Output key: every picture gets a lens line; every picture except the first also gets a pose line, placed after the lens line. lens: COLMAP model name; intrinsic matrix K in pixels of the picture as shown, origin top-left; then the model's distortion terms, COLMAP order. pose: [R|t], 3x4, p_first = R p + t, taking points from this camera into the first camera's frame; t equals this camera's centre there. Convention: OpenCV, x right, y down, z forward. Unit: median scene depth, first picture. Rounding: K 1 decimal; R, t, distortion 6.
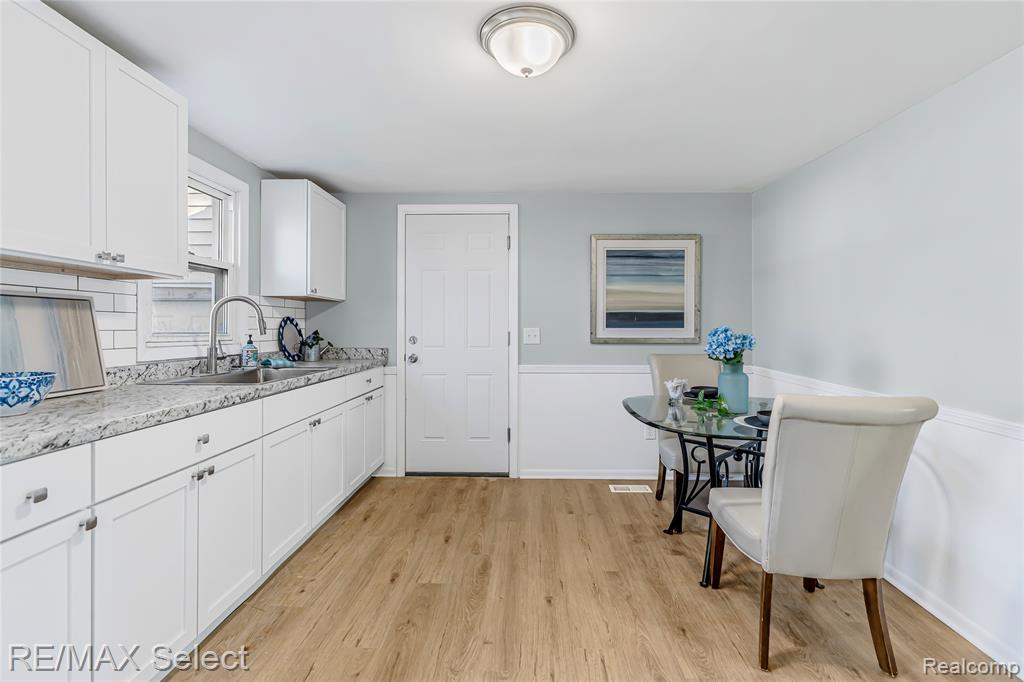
lens RADIAL K [[474.4, 0, 520.7], [0, 474.4, 334.9], [0, 0, 1]] dist [0.002908, 0.000115]
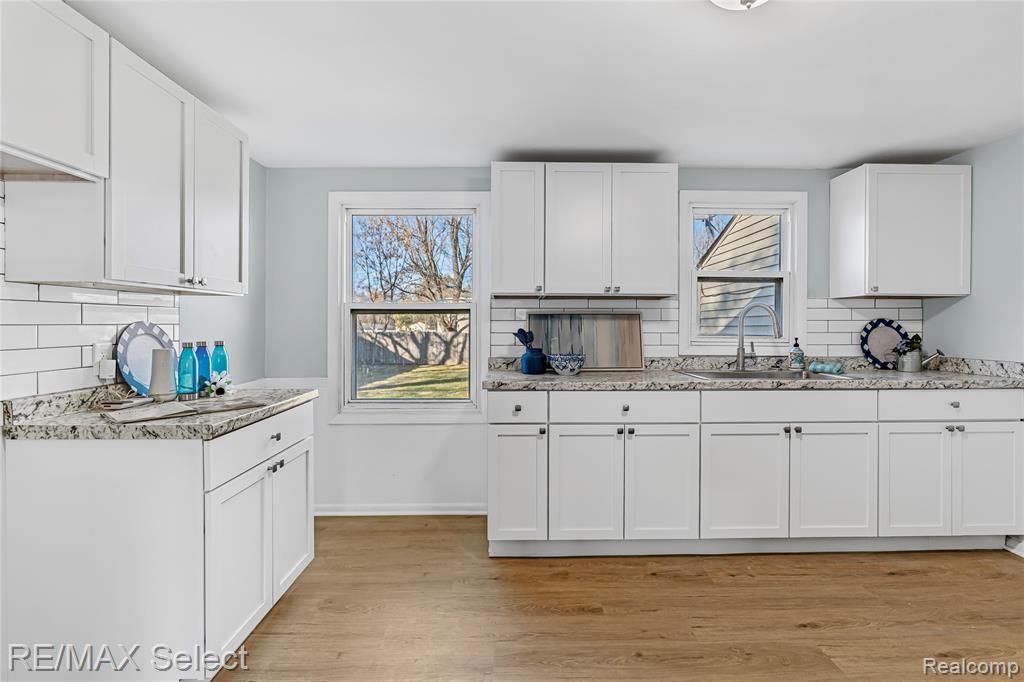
lens RADIAL K [[474.4, 0, 519.3], [0, 474.4, 335.7], [0, 0, 1]] dist [0.002908, 0.000115]
pose [[0.032954, 0.018700, -0.999282, 0.528904], [-0.014524, 0.999728, 0.018229, -0.017683], [0.999351, 0.013913, 0.033217, 0.416552]]
